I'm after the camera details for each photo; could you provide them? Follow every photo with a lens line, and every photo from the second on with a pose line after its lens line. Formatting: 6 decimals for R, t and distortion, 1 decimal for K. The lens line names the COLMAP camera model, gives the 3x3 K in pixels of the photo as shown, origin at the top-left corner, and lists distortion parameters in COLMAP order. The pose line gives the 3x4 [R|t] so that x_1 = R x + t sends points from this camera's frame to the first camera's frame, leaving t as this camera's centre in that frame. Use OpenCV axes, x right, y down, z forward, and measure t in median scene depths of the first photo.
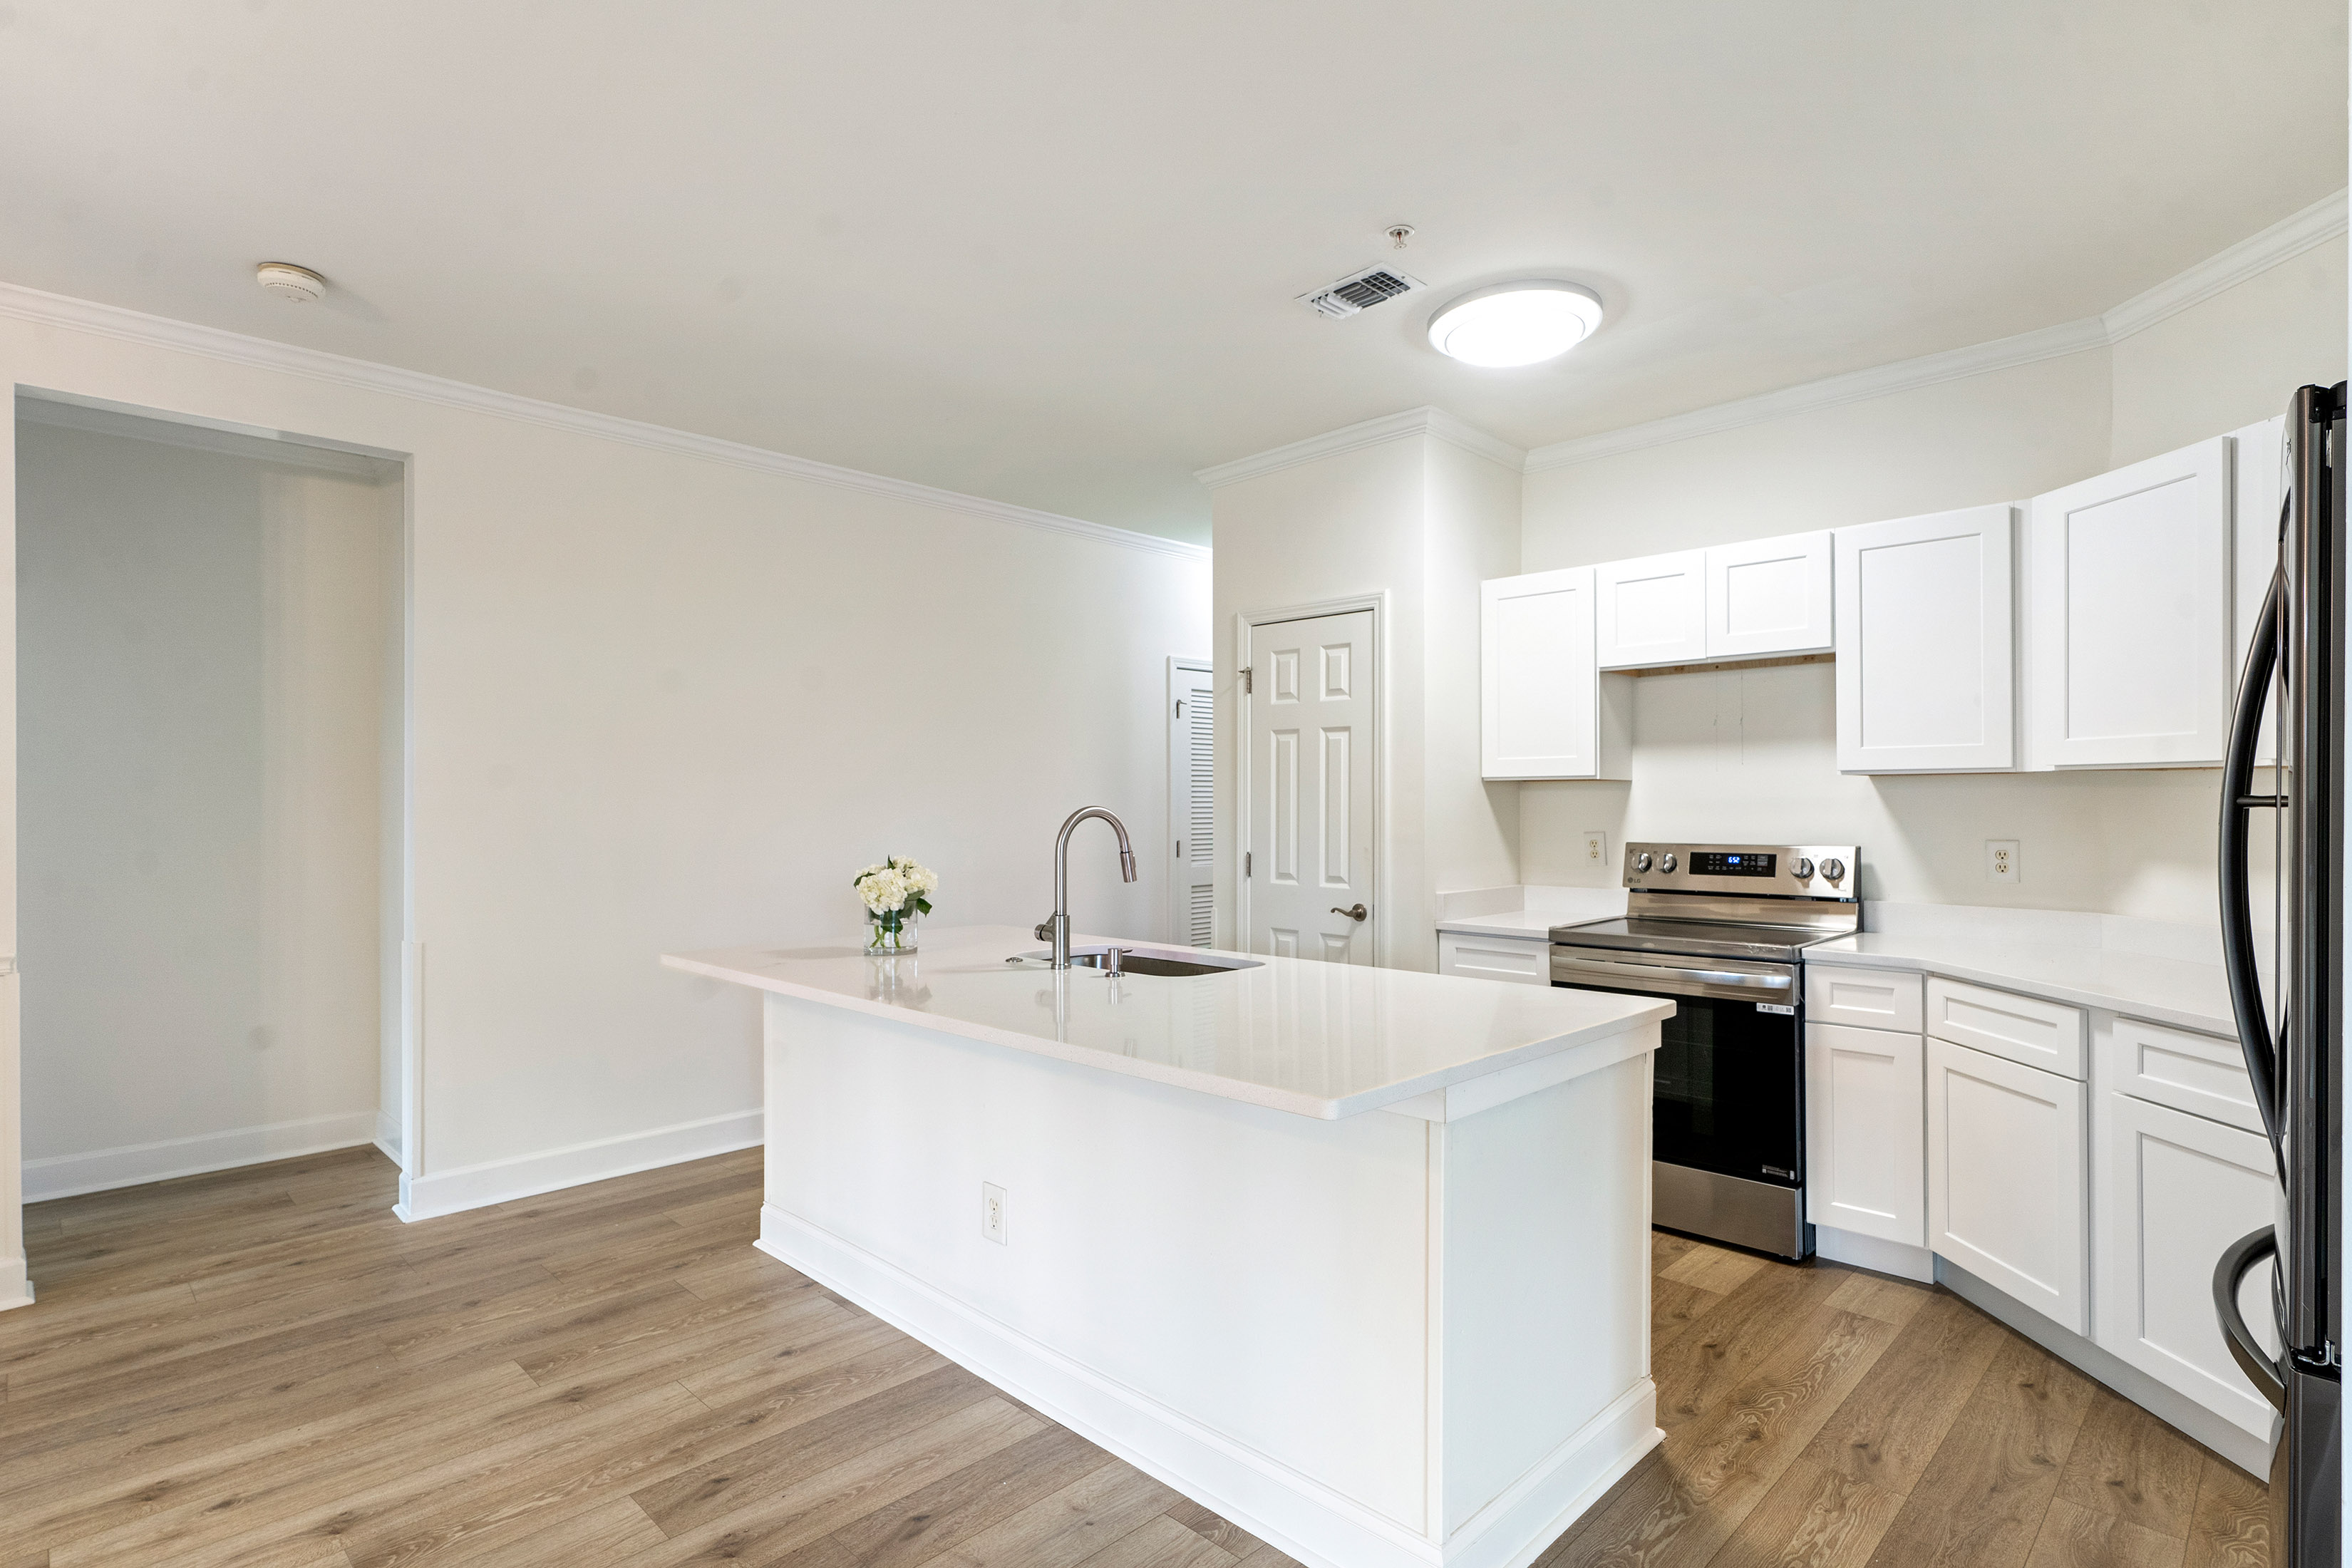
lens RADIAL K [[1195.2, 0, 1156.2], [0, 1195.2, 795.7], [0, 0, 1]] dist [-0.001936, 0.000798]
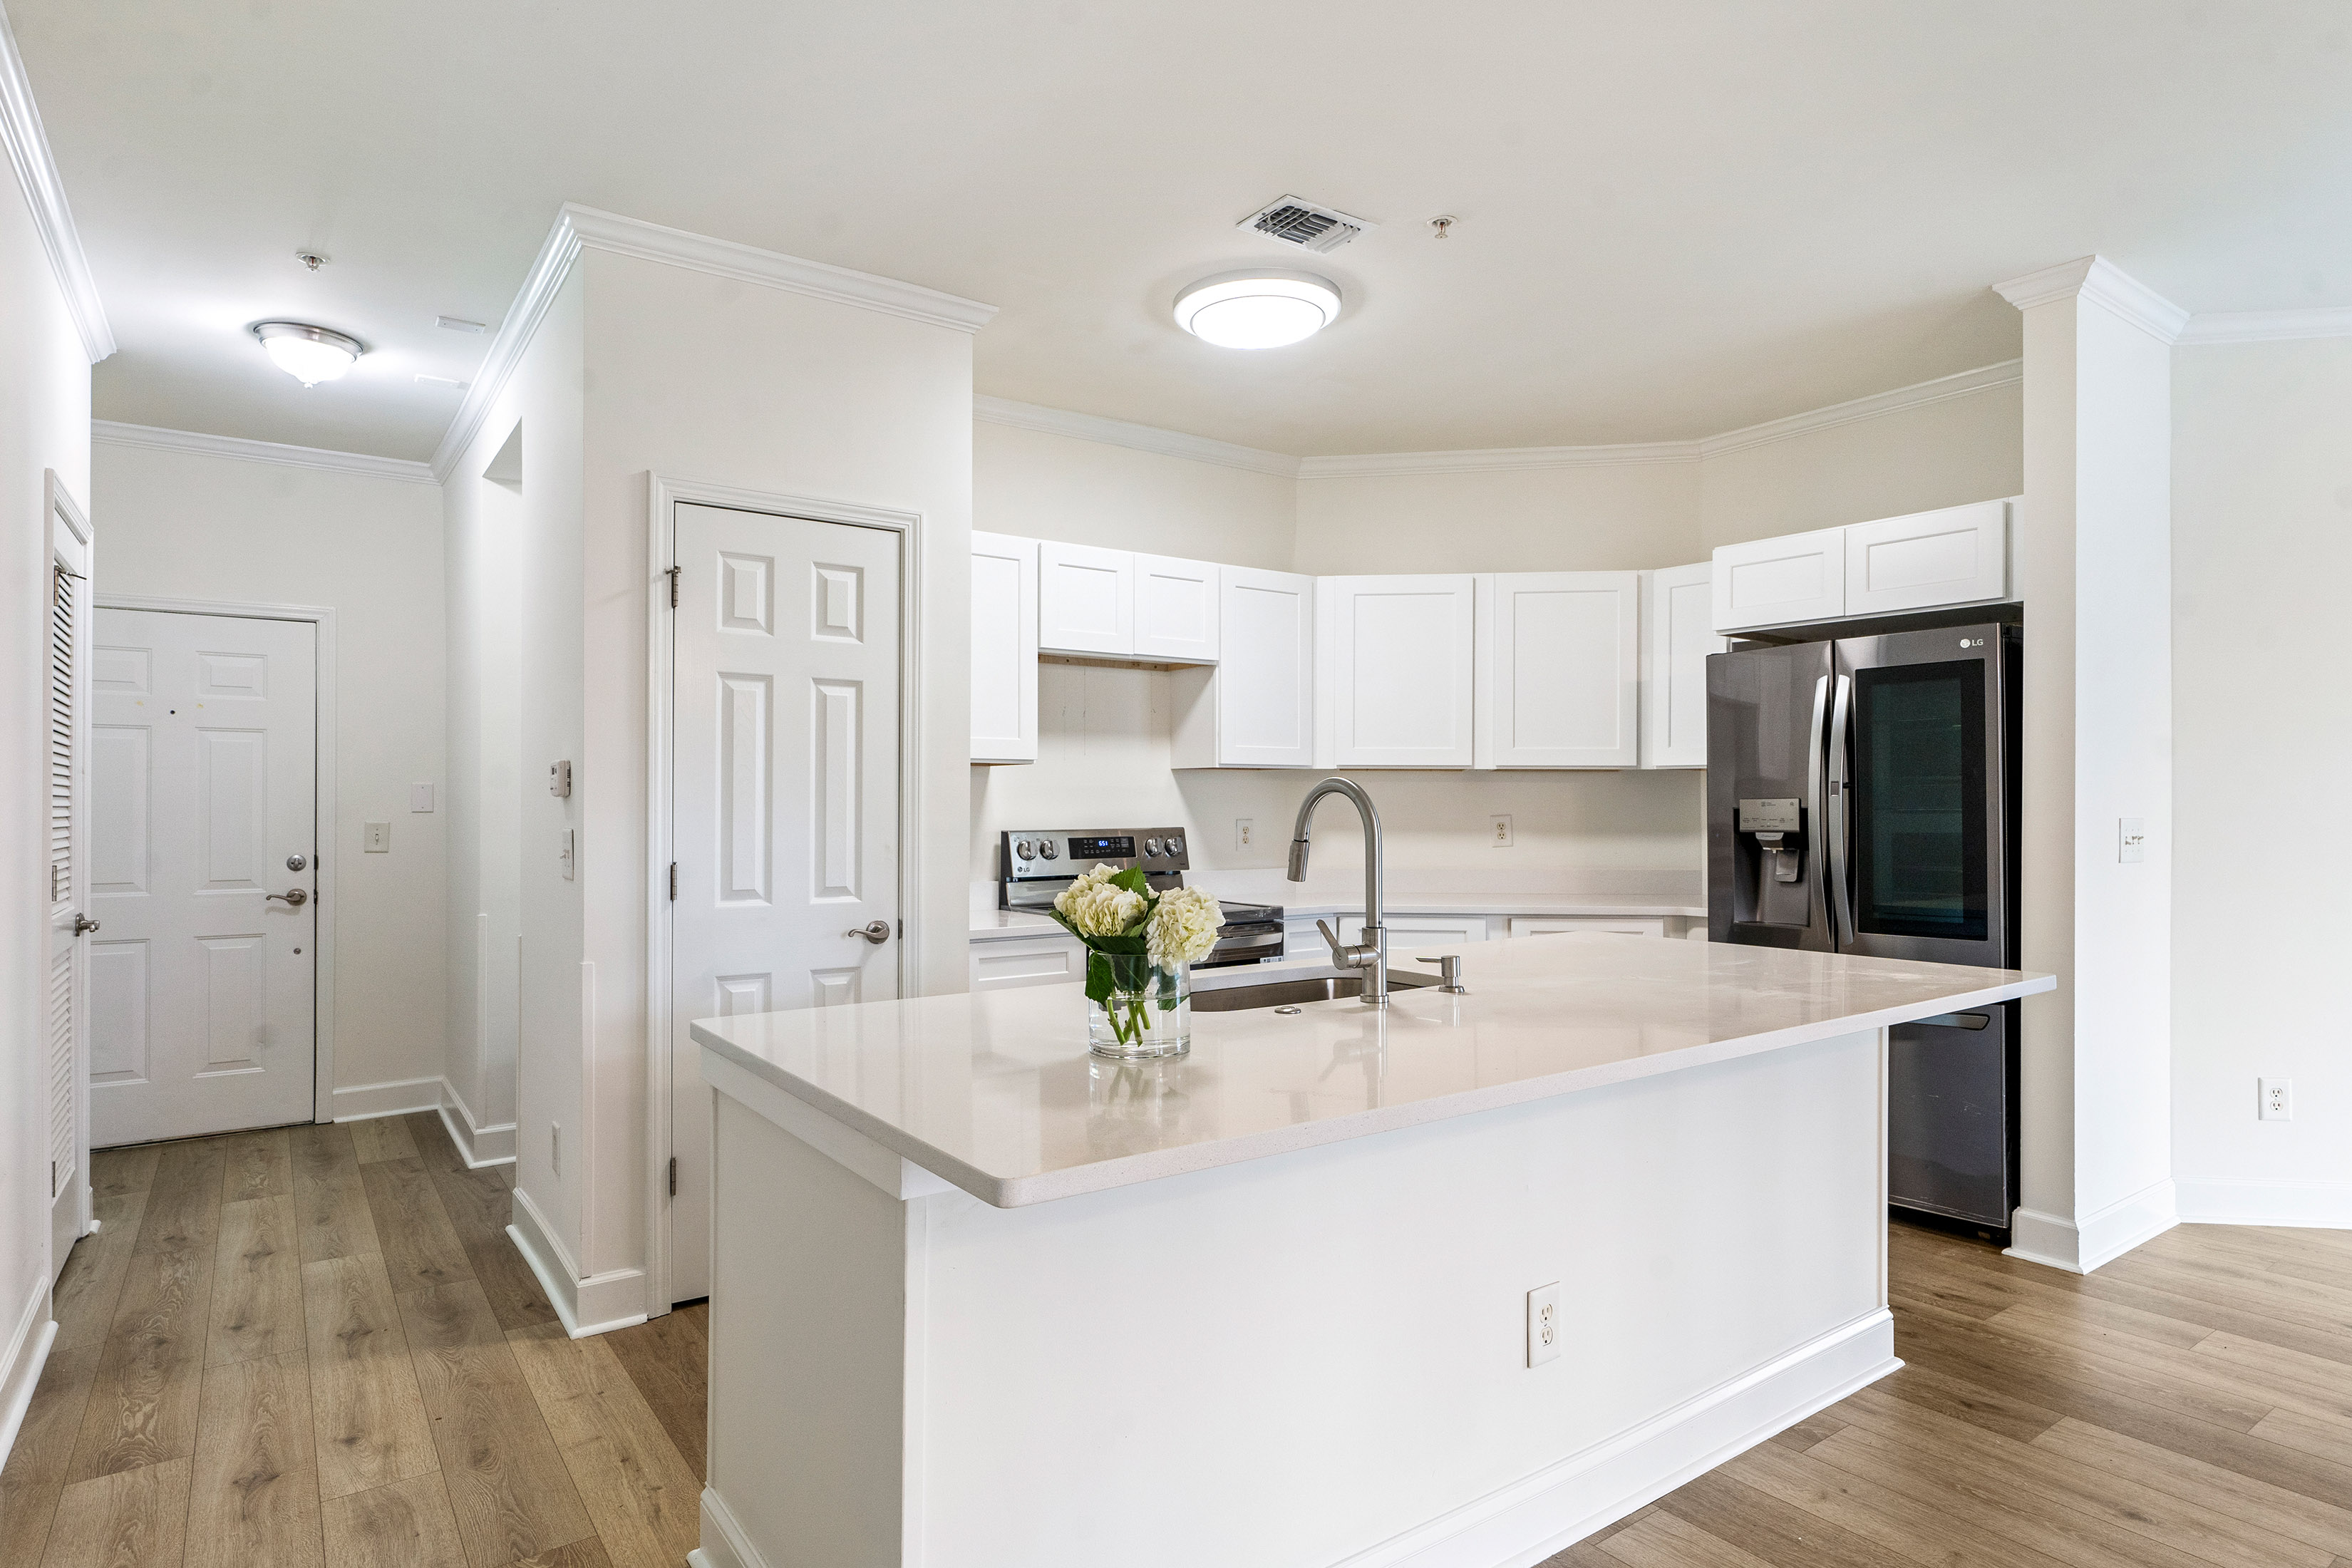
lens RADIAL K [[1298.4, 0, 1190.8], [0, 1298.4, 794.0], [0, 0, 1]] dist [-0.004156, 0.001087]
pose [[0.137400, 0.010982, 0.990455, -0.699630], [-0.002916, 0.999939, -0.010683, 0.022832], [-0.990511, -0.001421, 0.137424, 0.804681]]
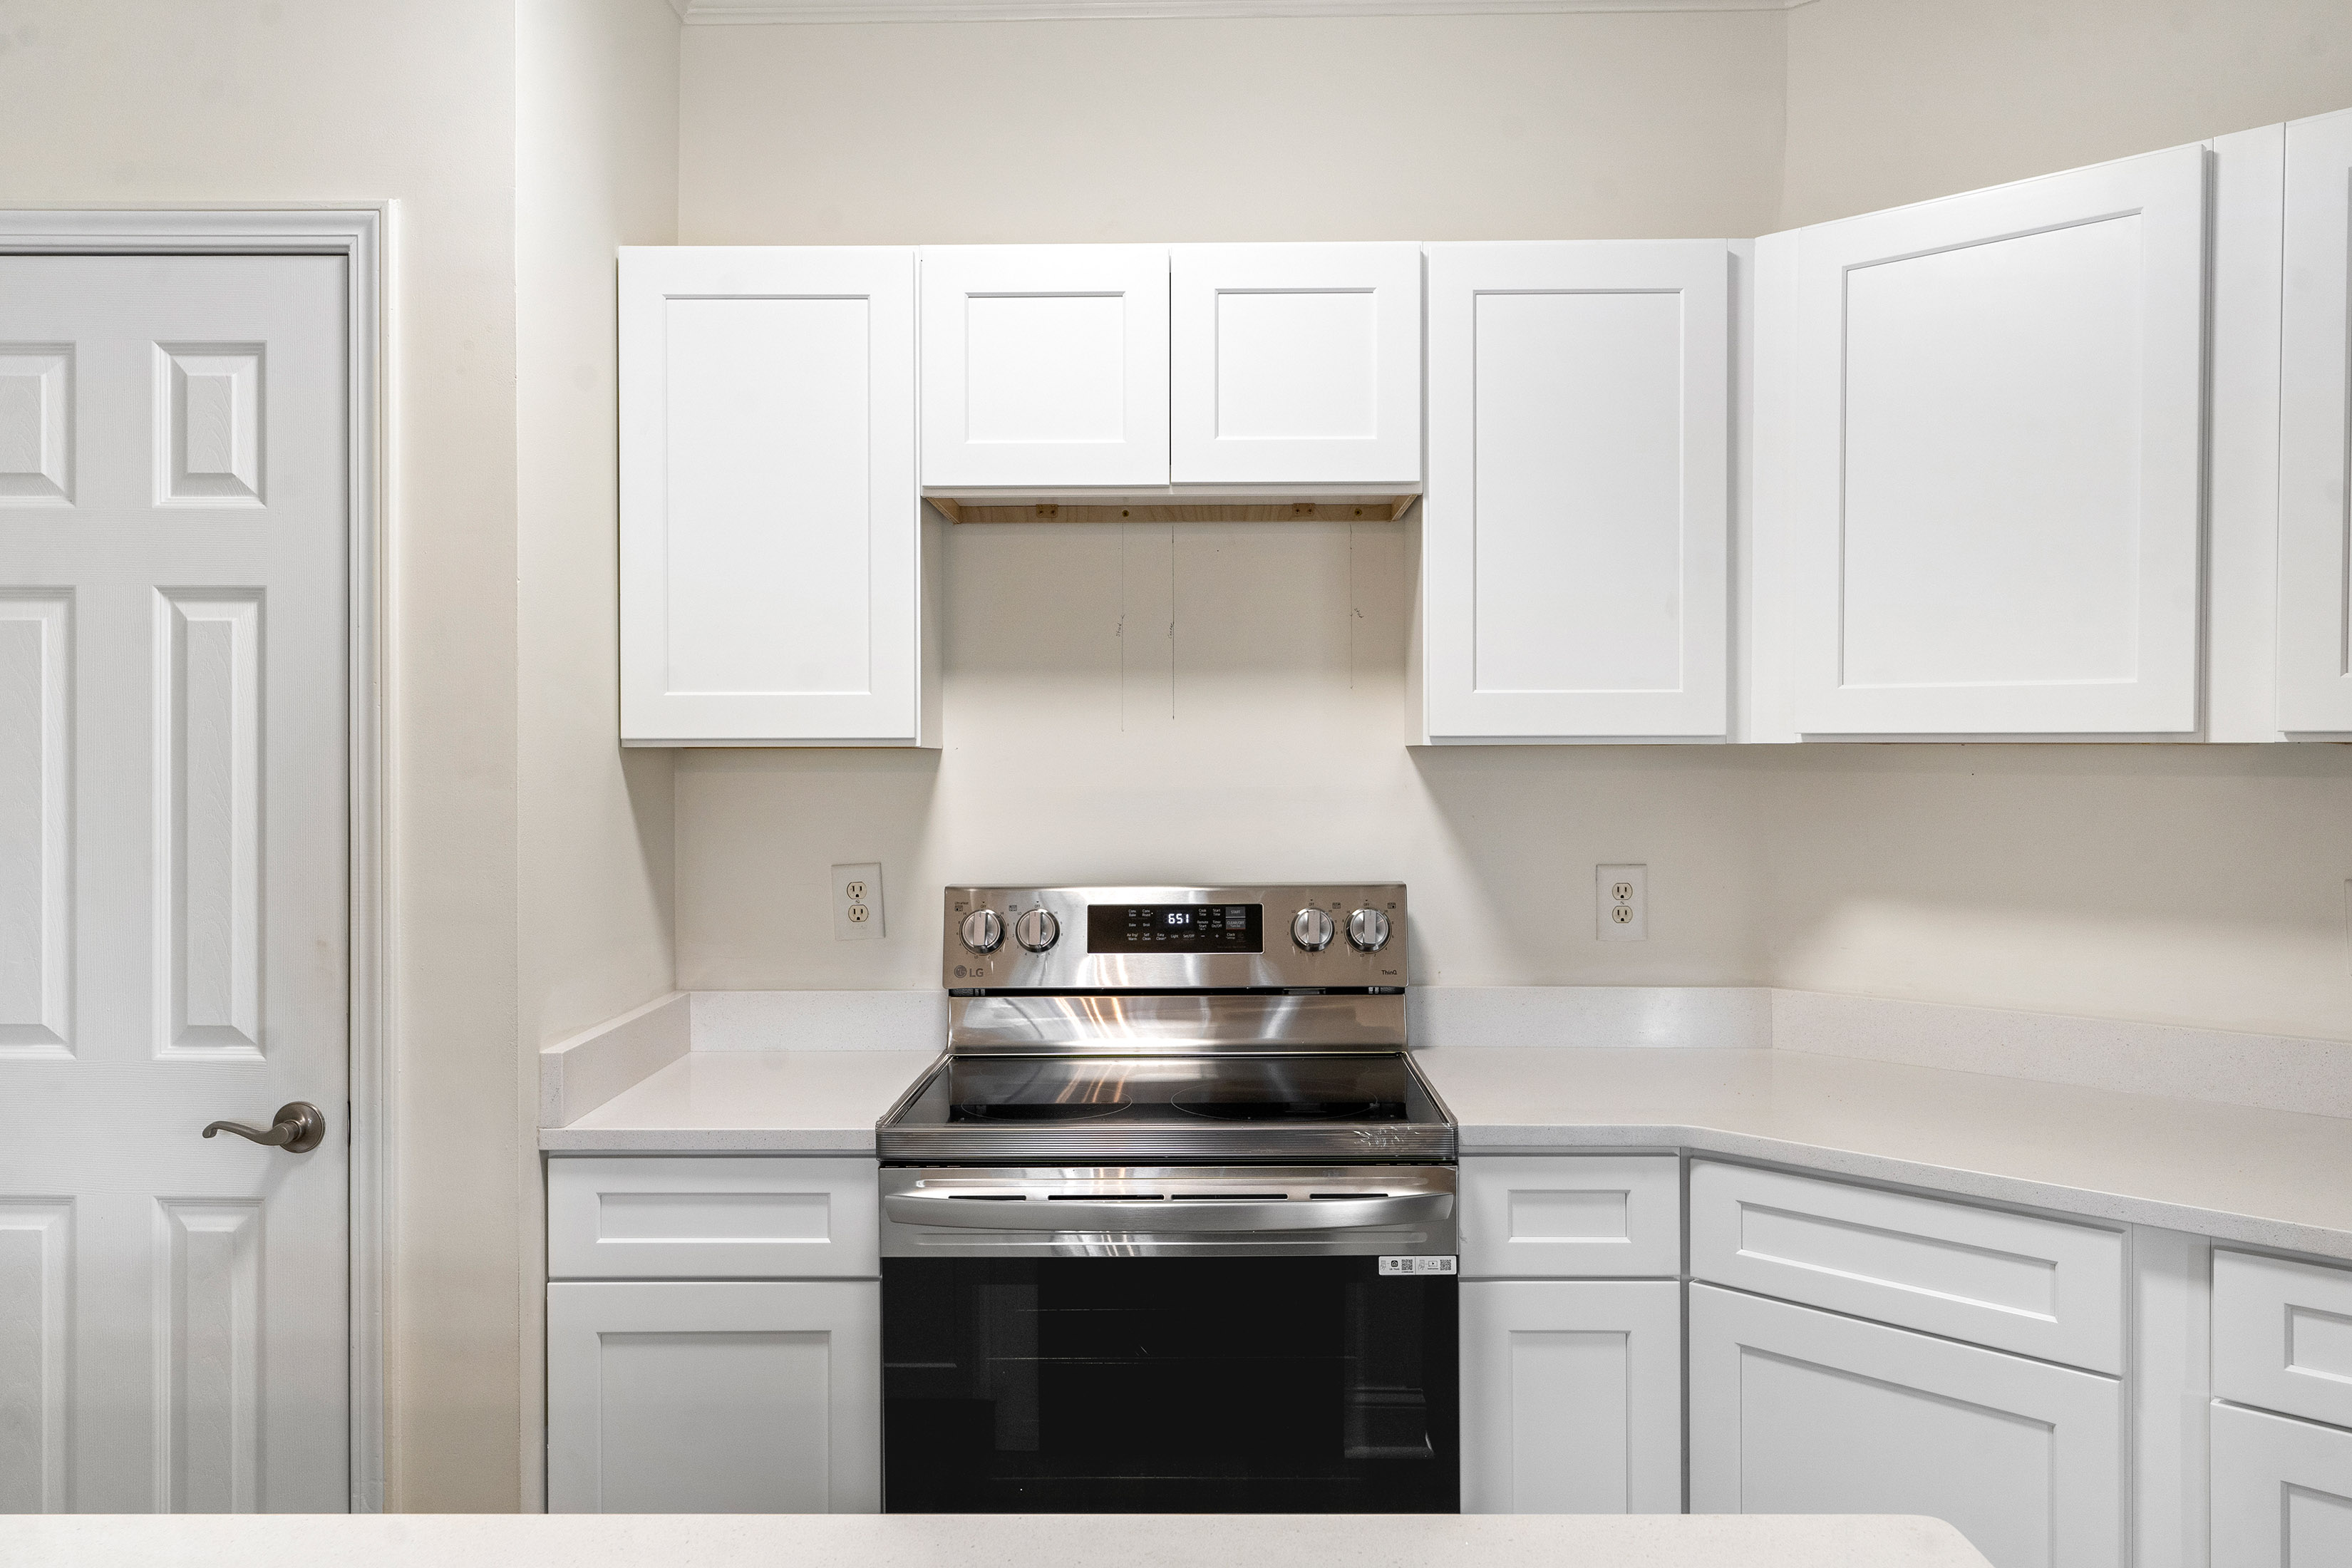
lens RADIAL K [[1730.4, 0, 1196.5], [0, 1730.4, 773.8], [0, 0, 1]] dist [-0.000988, 0.004543]
pose [[0.703885, -0.005779, 0.710291, -0.002507], [-0.002965, 0.999934, 0.011075, -0.012532], [-0.710308, -0.009902, 0.703821, 0.537480]]
